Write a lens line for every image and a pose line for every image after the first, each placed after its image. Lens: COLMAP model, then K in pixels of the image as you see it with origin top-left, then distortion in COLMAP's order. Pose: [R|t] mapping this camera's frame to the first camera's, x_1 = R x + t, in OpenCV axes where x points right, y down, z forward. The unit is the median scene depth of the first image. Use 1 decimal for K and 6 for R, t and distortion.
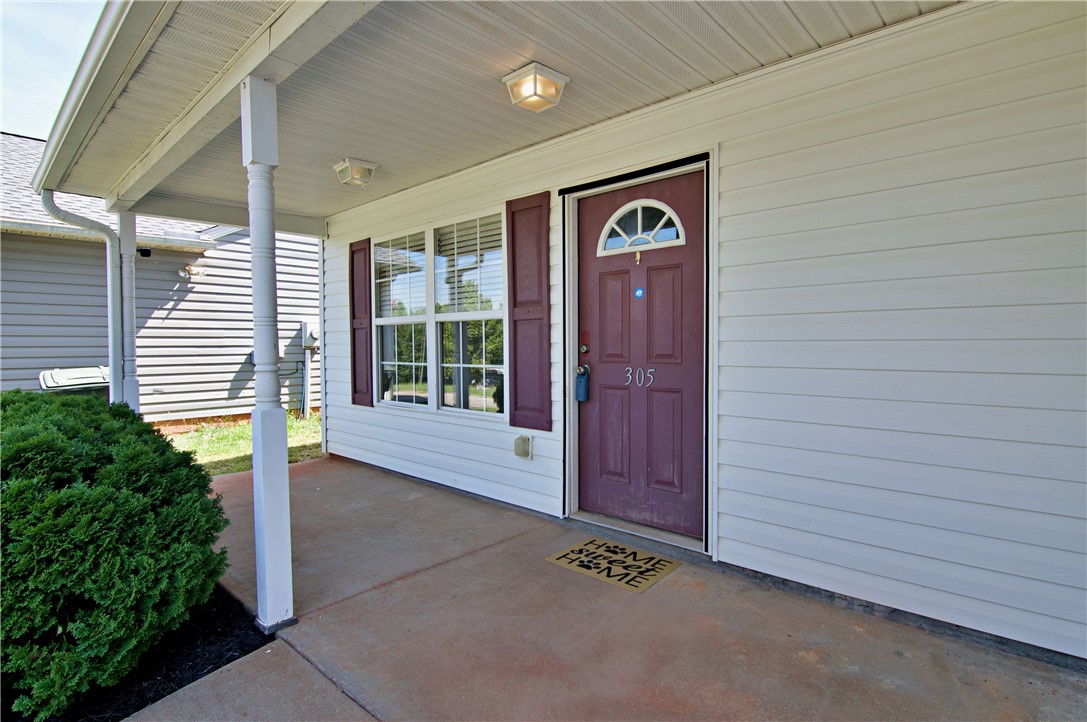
lens RADIAL K [[537.6, 0, 542.0], [0, 537.6, 361.6], [0, 0, 1]] dist [-0.007007, -0.009763]
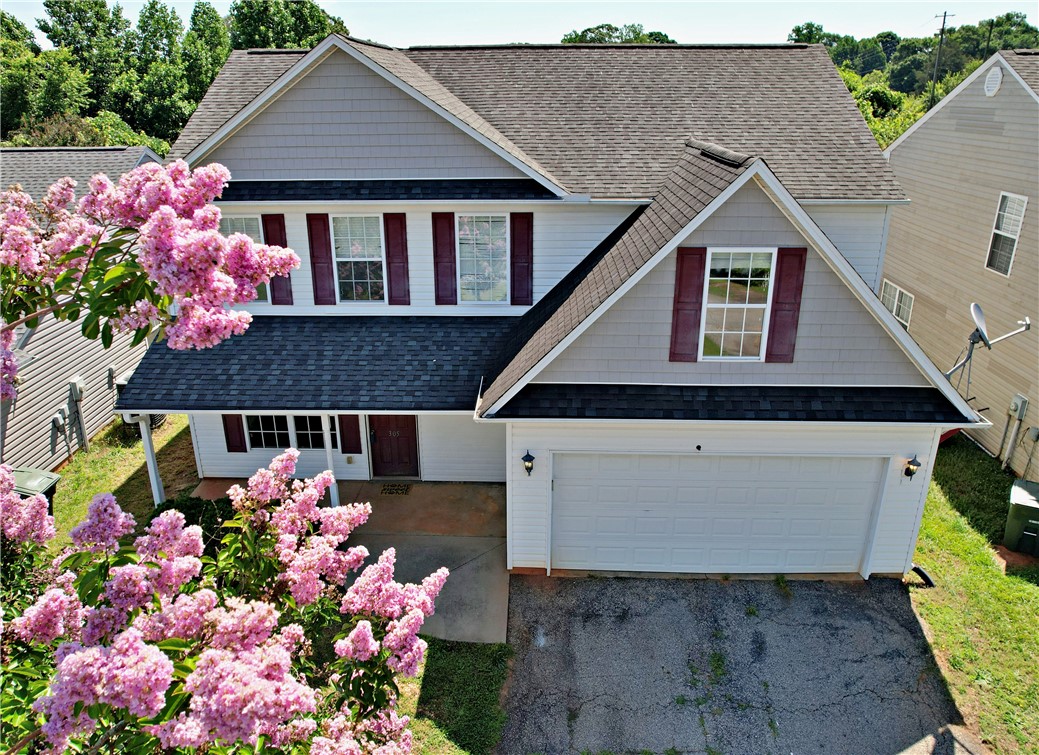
lens RADIAL K [[761.0, 0, 501.4], [0, 761.0, 390.1], [0, 0, 1]] dist [-0.045074, 0.003615]
pose [[0.771840, -0.239941, 0.588805, -1.748986], [0.022661, 0.935854, 0.351659, -1.627944], [-0.635413, -0.258081, 0.727766, -2.375670]]
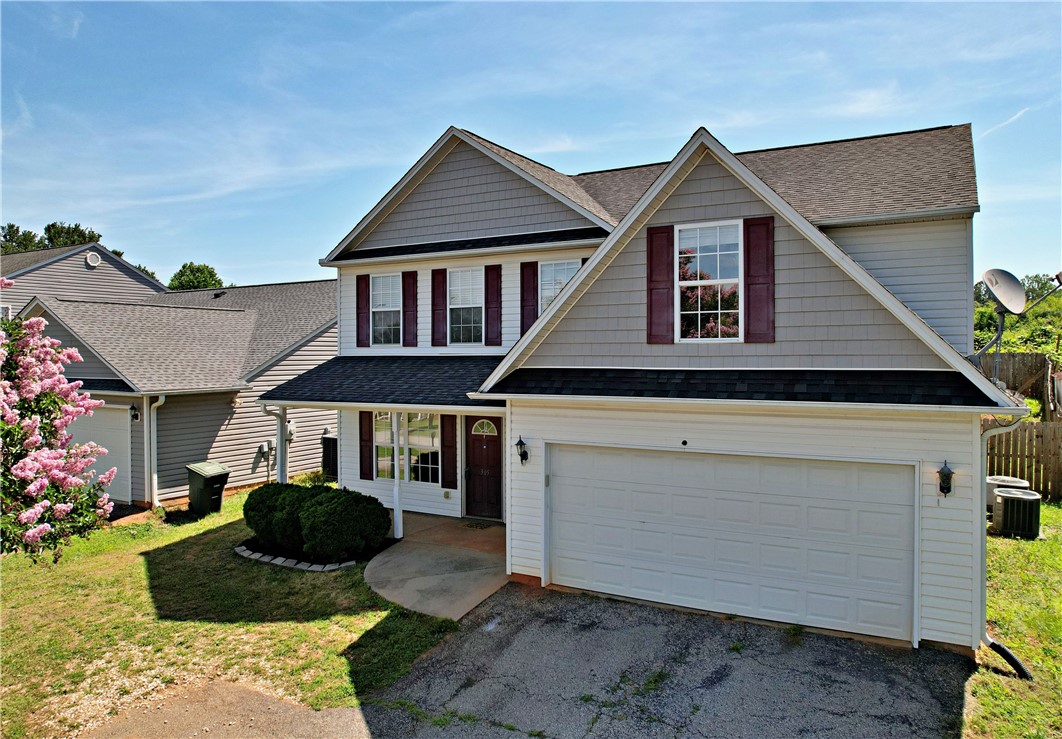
lens RADIAL K [[753.9, 0, 527.0], [0, 753.9, 361.8], [0, 0, 1]] dist [-0.040930, 0.002465]
pose [[0.978748, -0.000589, 0.205065, -0.482375], [0.004920, 0.999775, -0.020612, -0.518627], [-0.205007, 0.021183, 0.978531, -3.369088]]
